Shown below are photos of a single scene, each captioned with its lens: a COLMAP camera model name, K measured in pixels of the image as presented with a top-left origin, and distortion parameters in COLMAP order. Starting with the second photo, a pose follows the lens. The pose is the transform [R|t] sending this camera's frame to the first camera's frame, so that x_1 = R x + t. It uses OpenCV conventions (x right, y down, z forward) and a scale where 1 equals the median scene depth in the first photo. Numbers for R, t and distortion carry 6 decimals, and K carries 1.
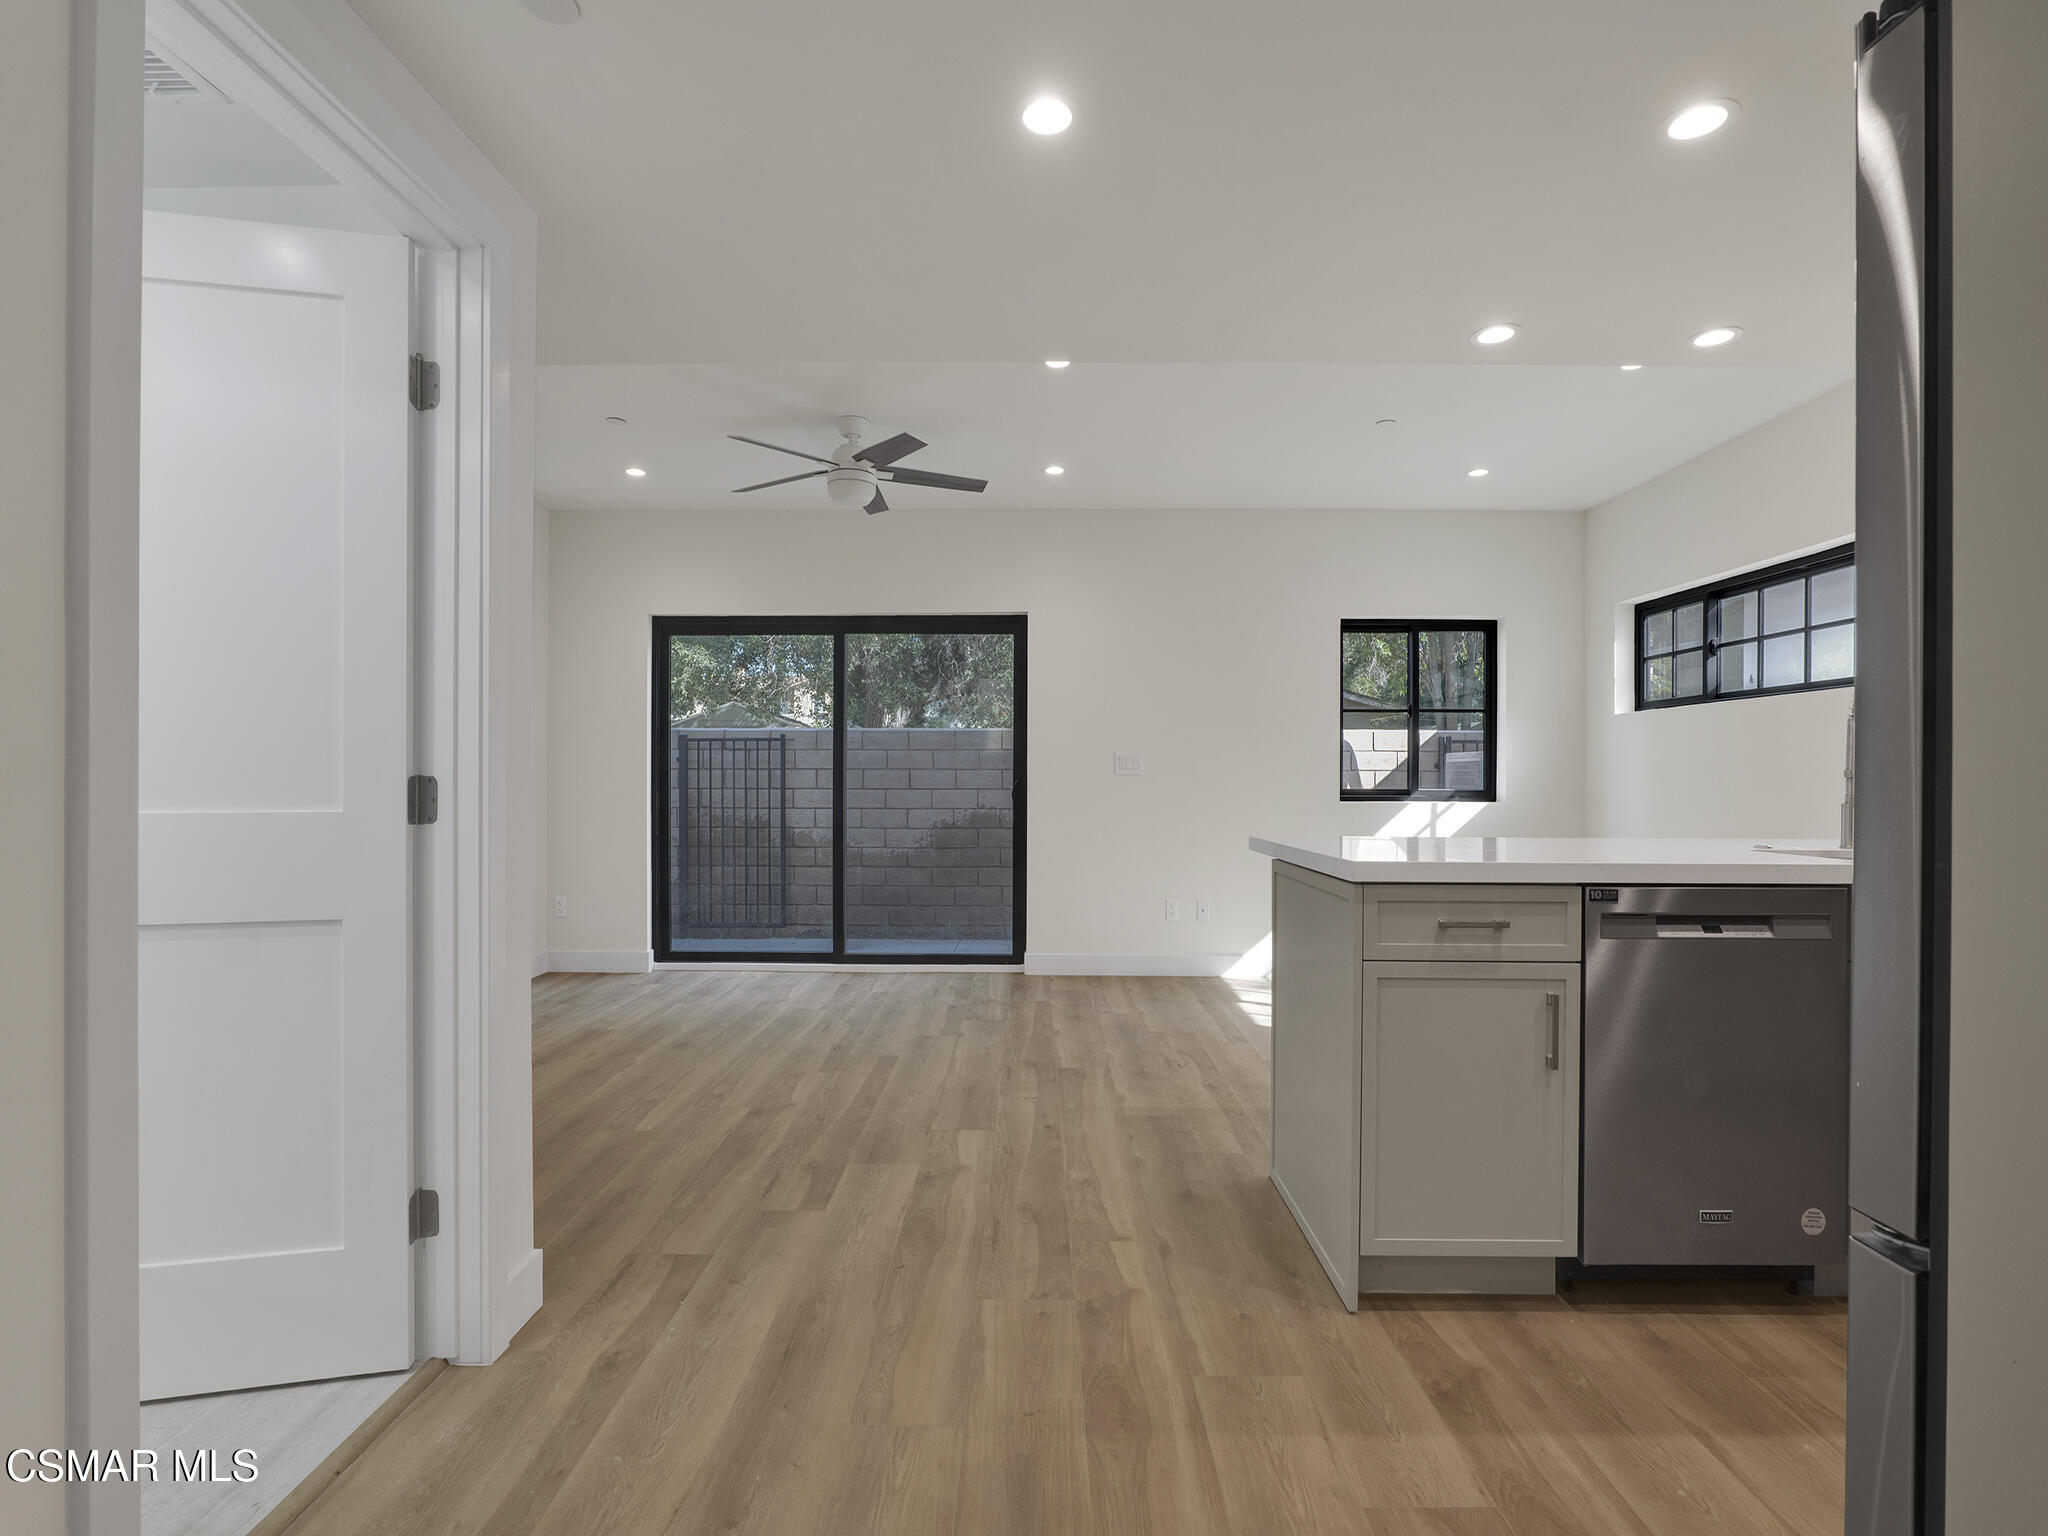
lens RADIAL K [[966.8, 0, 1029.4], [0, 966.8, 767.9], [0, 0, 1]] dist [-0.016345, -0.000027]
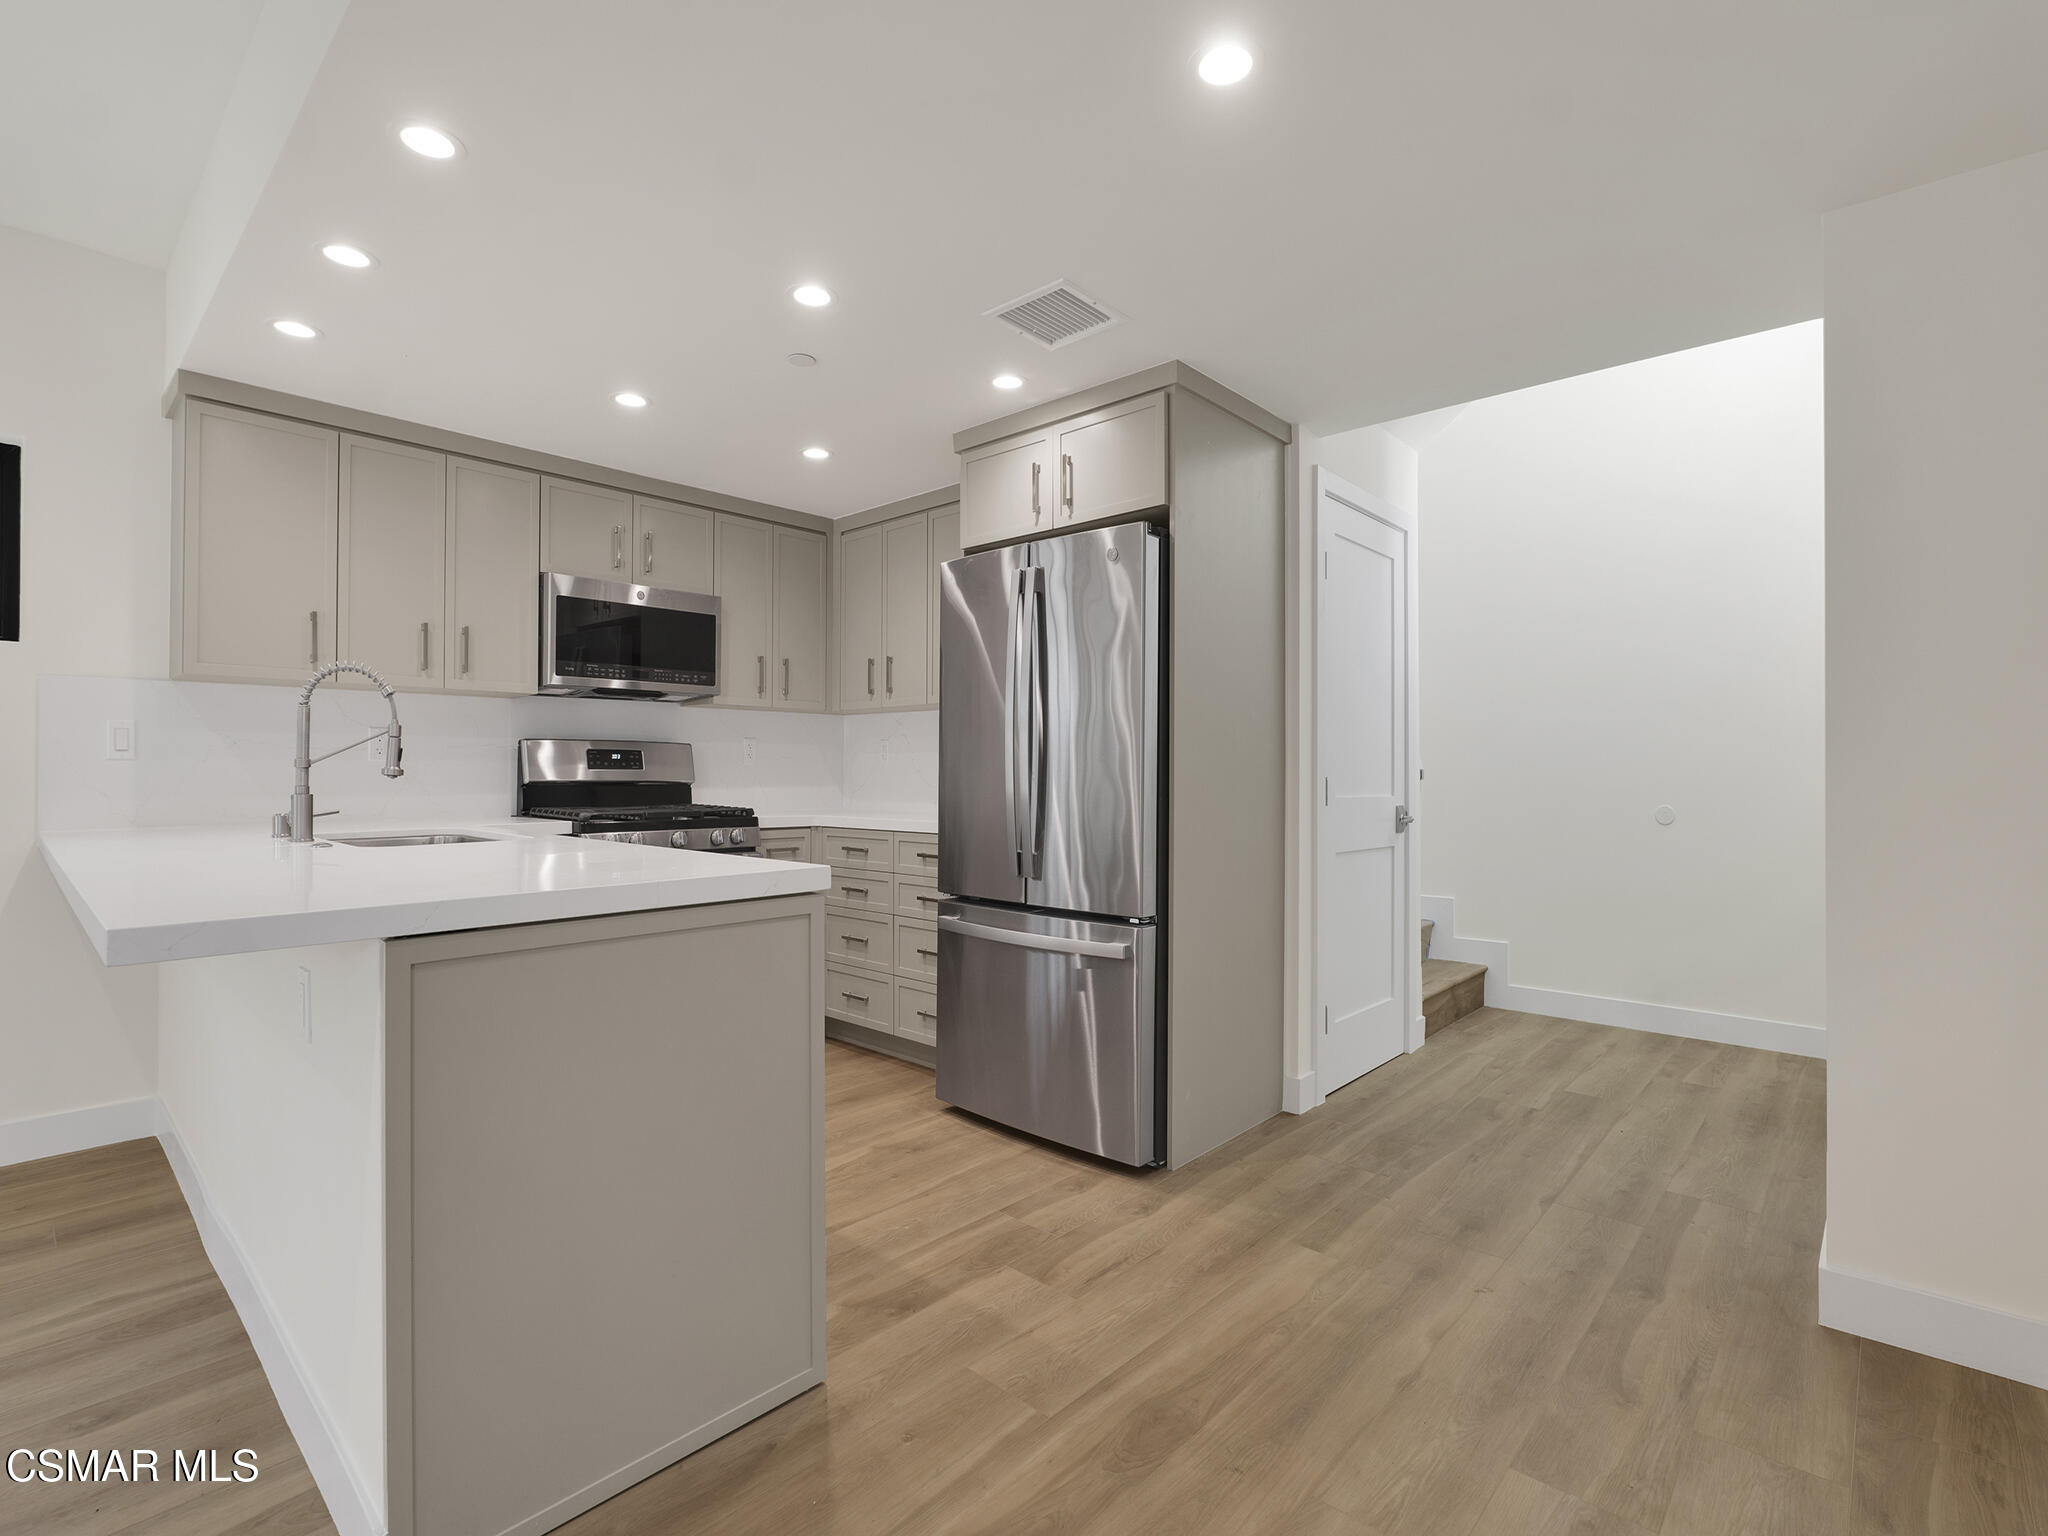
lens RADIAL K [[966.8, 0, 1029.4], [0, 966.8, 767.9], [0, 0, 1]] dist [-0.016345, -0.000027]
pose [[-0.742479, -0.003325, 0.669861, -0.367268], [-0.010621, 0.999920, -0.006809, 0.012829], [-0.669785, -0.012170, -0.742455, 1.450181]]
